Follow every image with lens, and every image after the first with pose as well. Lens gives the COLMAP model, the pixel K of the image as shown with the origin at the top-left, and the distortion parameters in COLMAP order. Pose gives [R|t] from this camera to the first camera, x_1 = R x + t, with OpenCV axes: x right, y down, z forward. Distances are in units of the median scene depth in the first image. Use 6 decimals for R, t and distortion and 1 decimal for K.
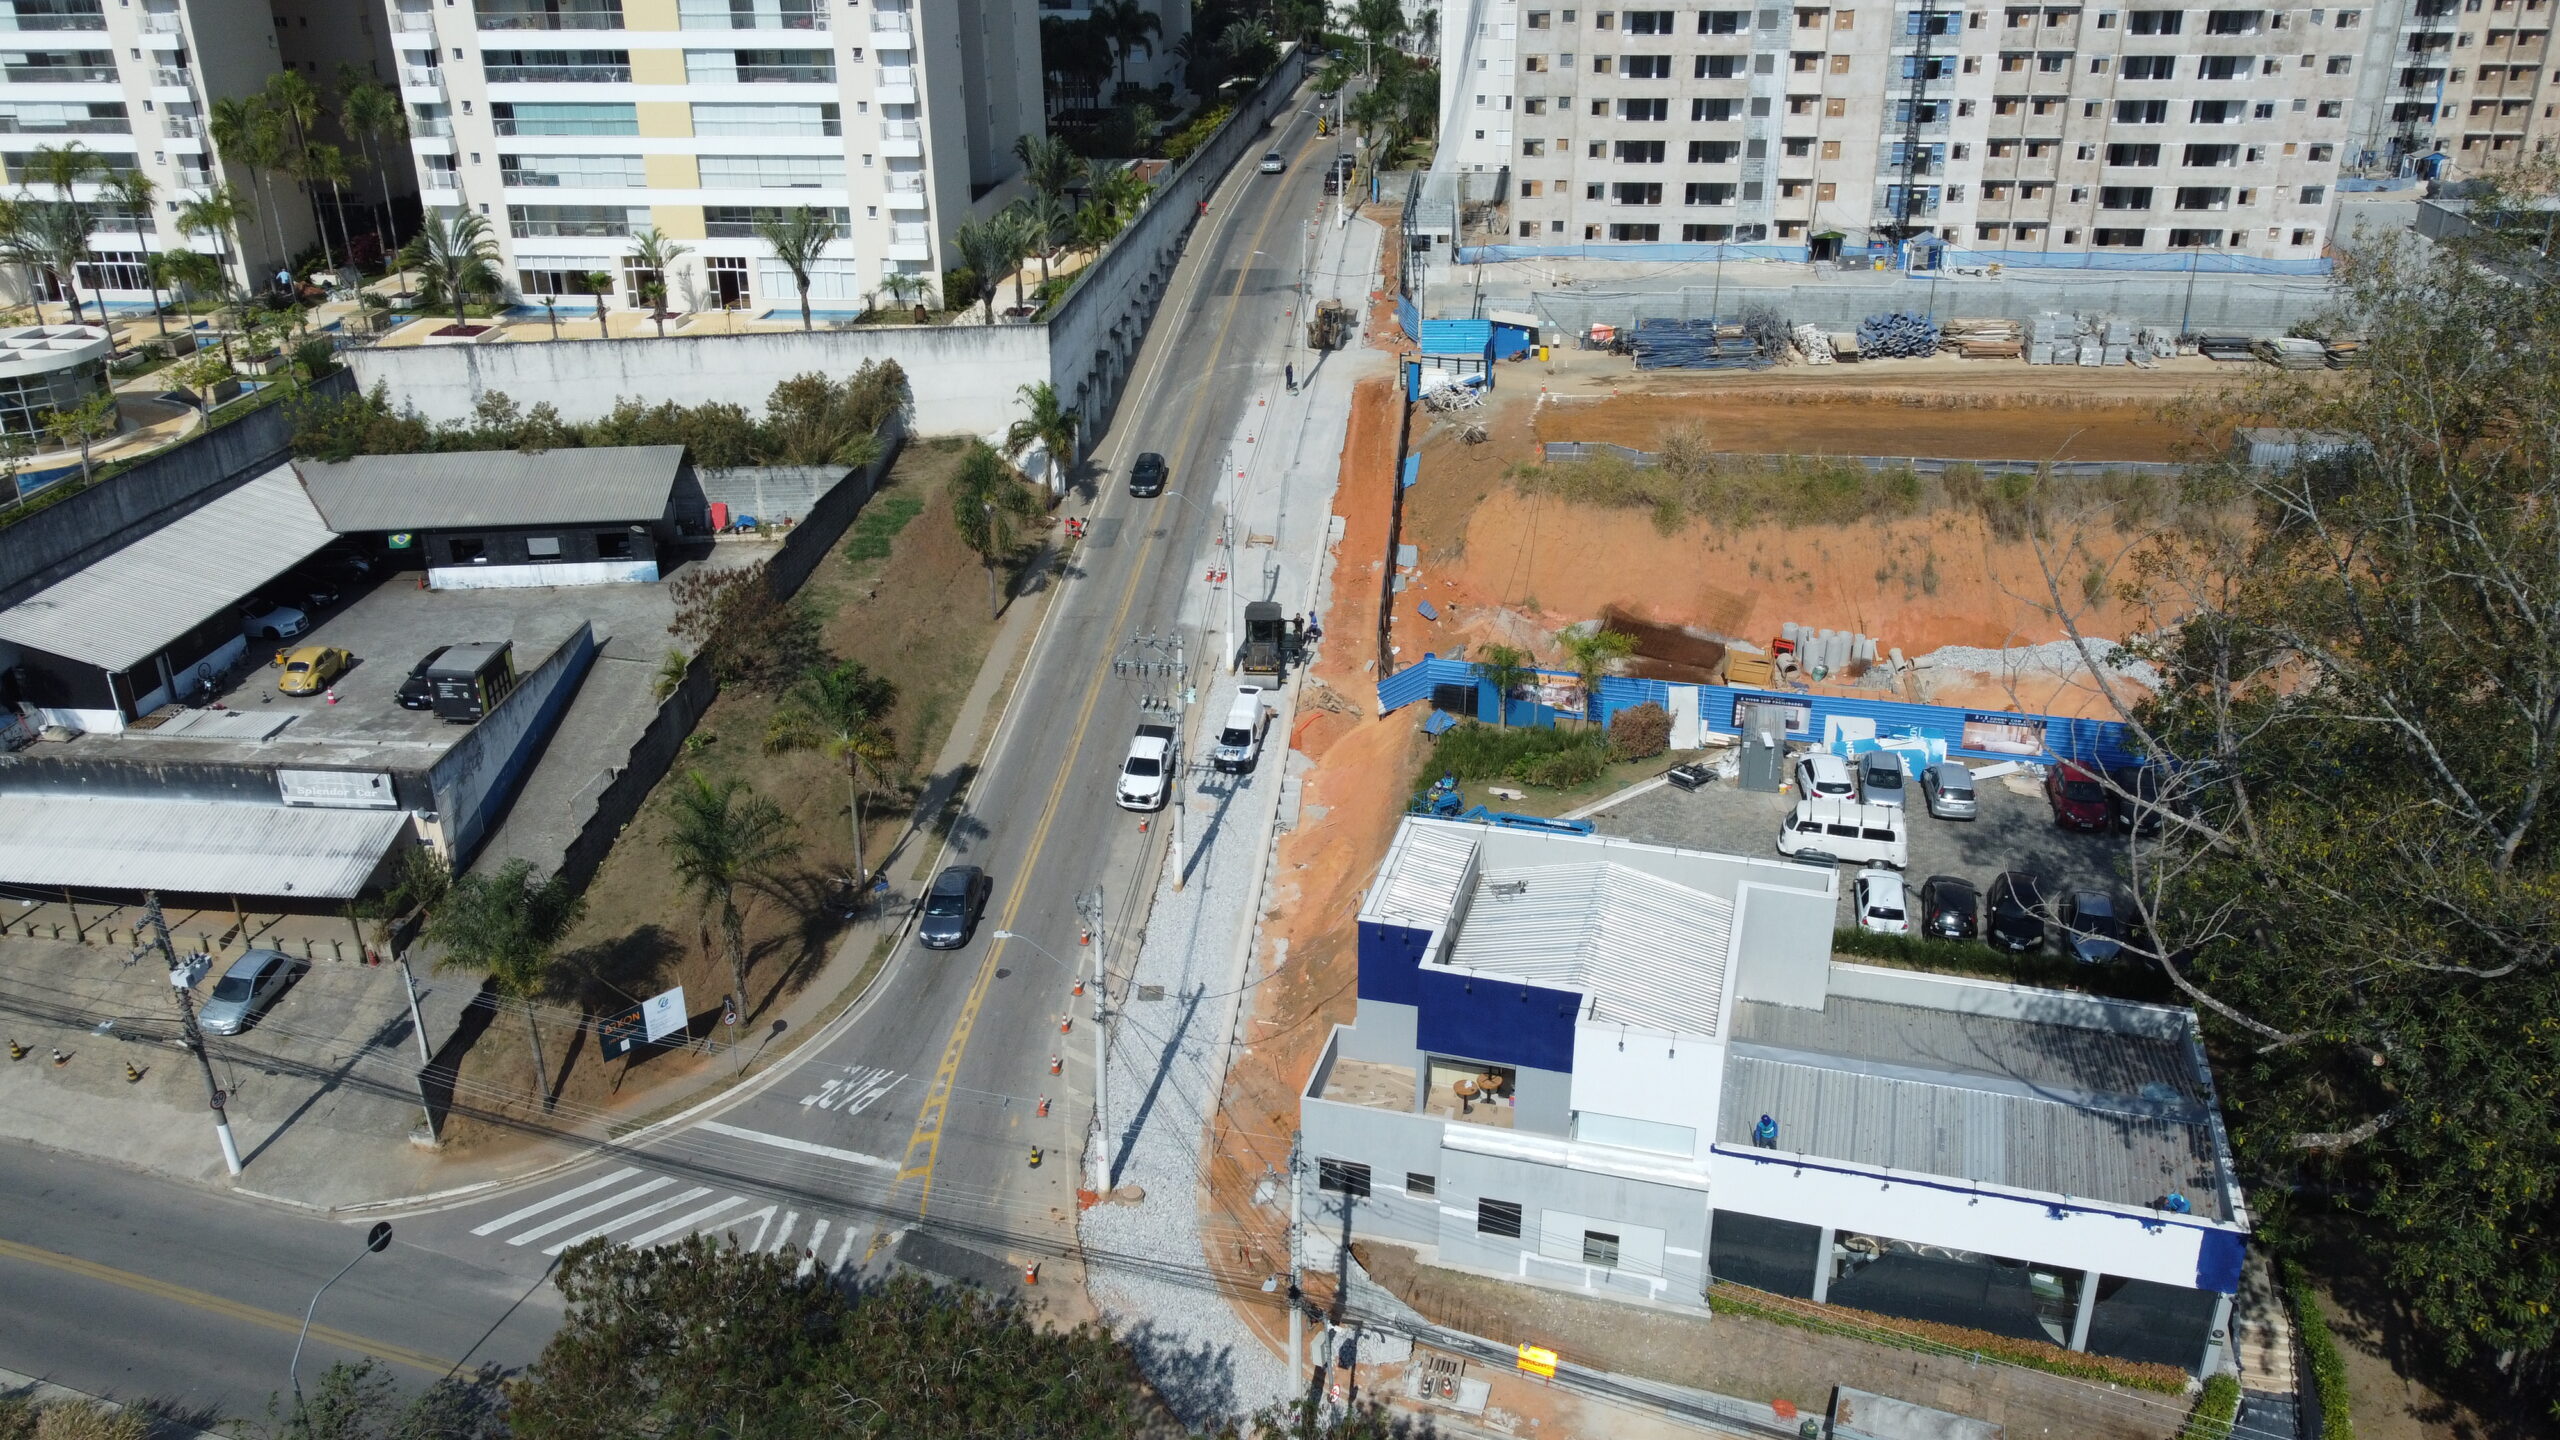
lens RADIAL K [[1945.3, 0, 1273.2], [0, 1945.3, 717.8], [0, 0, 1]] dist [-0.001251, -0.002953]
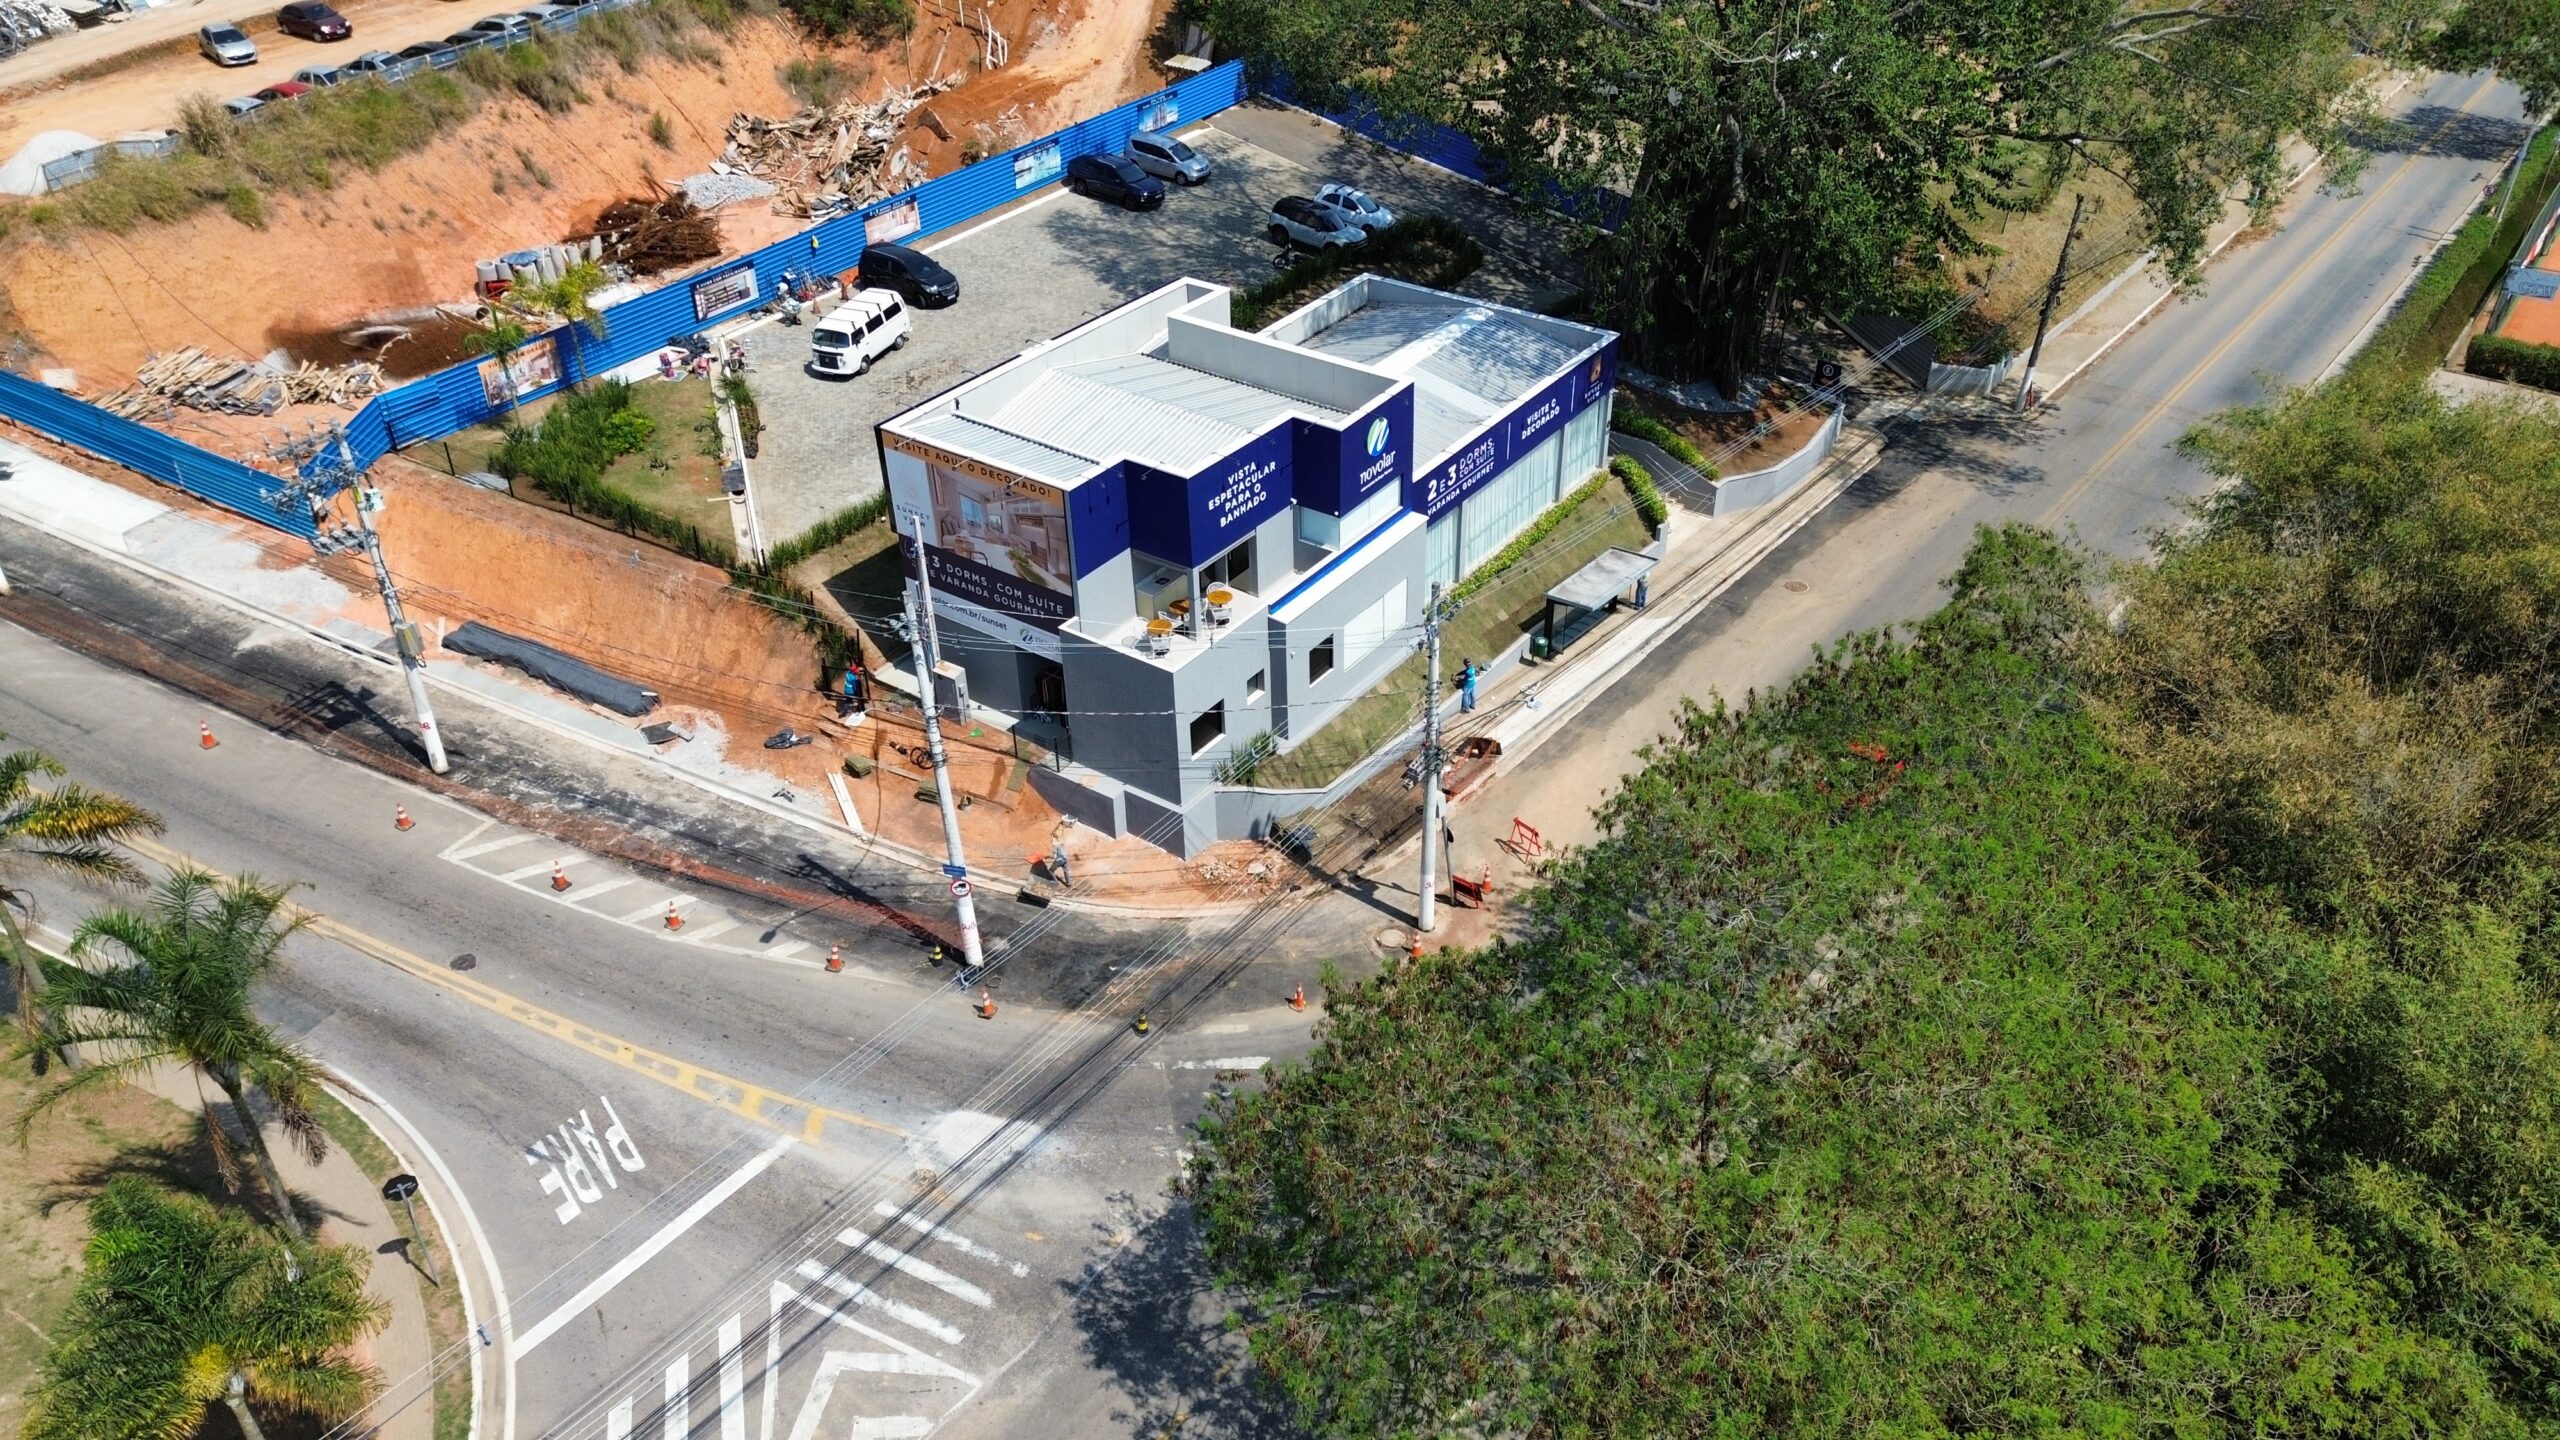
lens RADIAL K [[1815.3, 0, 1289.7], [0, 1815.3, 712.1], [0, 0, 1]] dist [0.081741, -0.082454]
pose [[0.334527, -0.526650, 0.781493, -0.345024], [0.402291, 0.829720, 0.386946, -0.051056], [-0.852205, 0.184944, 0.489431, 0.292941]]
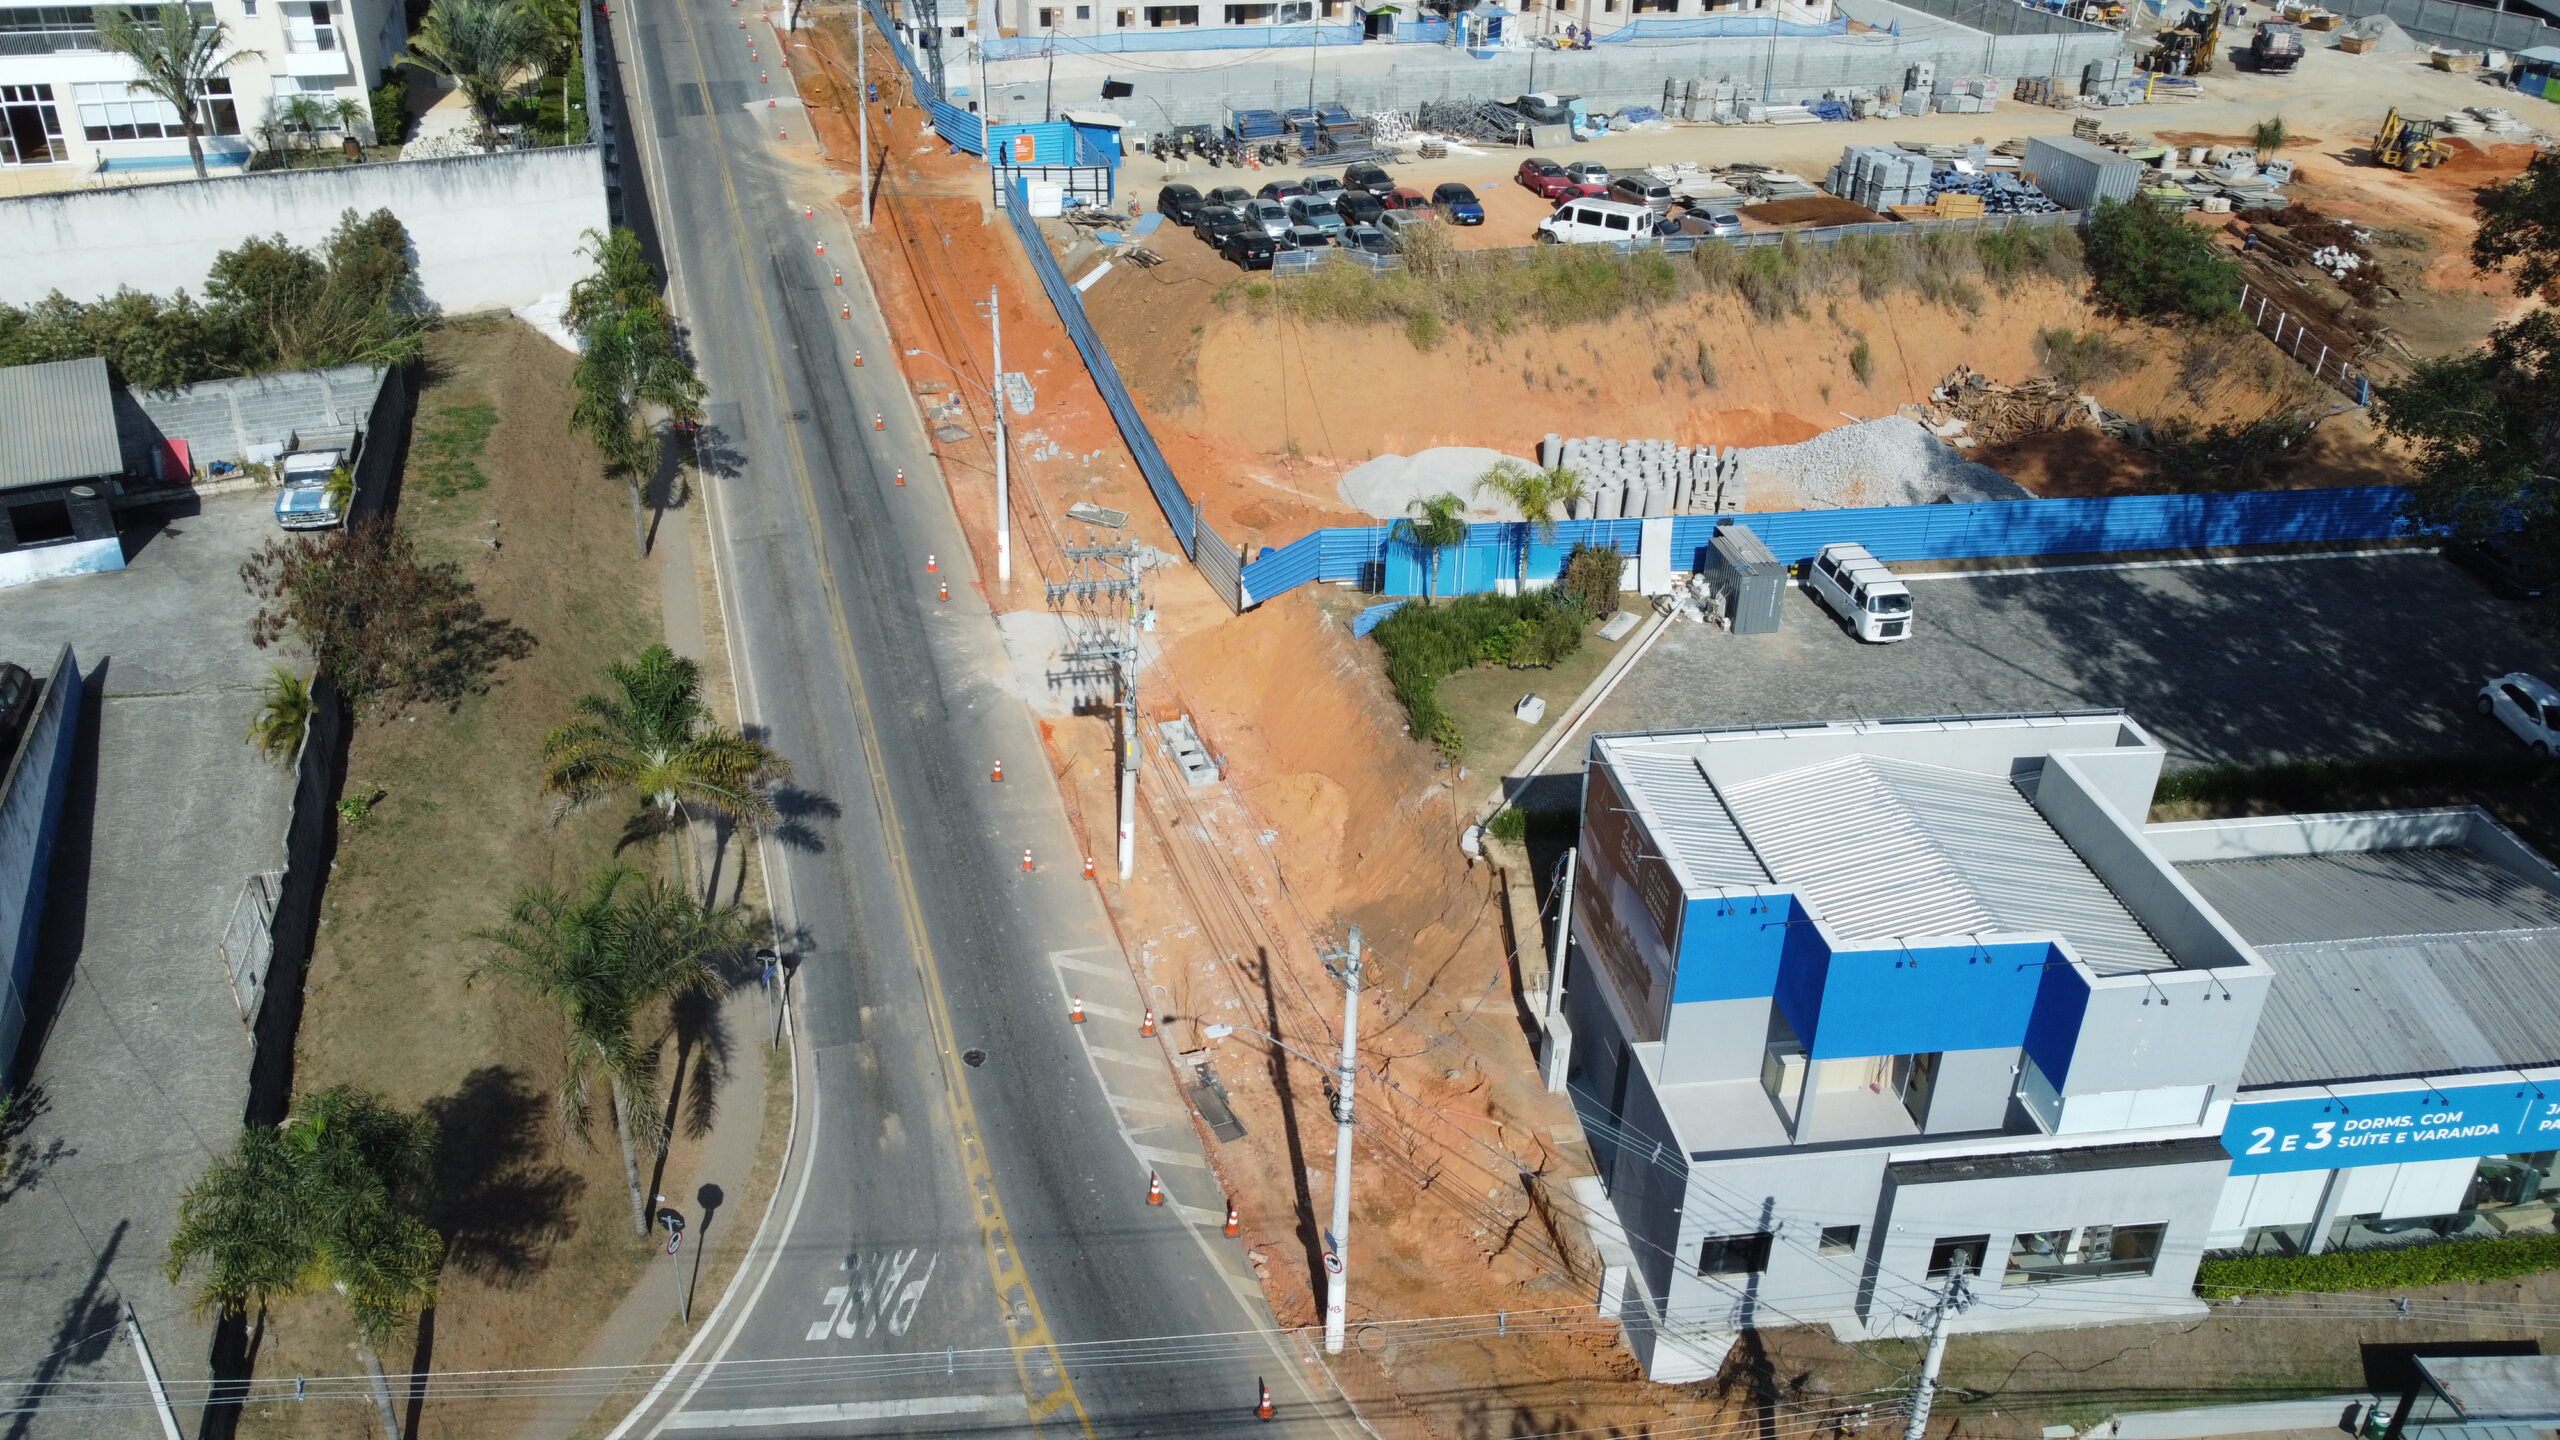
lens RADIAL K [[1945.3, 0, 1275.0], [0, 1945.3, 717.9], [0, 0, 1]] dist [-0.001251, -0.002953]
pose [[0.915027, -0.166114, 0.367602, -0.190690], [0.138505, 0.985253, 0.100460, -0.029476], [-0.378868, -0.041009, 0.924541, 0.224594]]
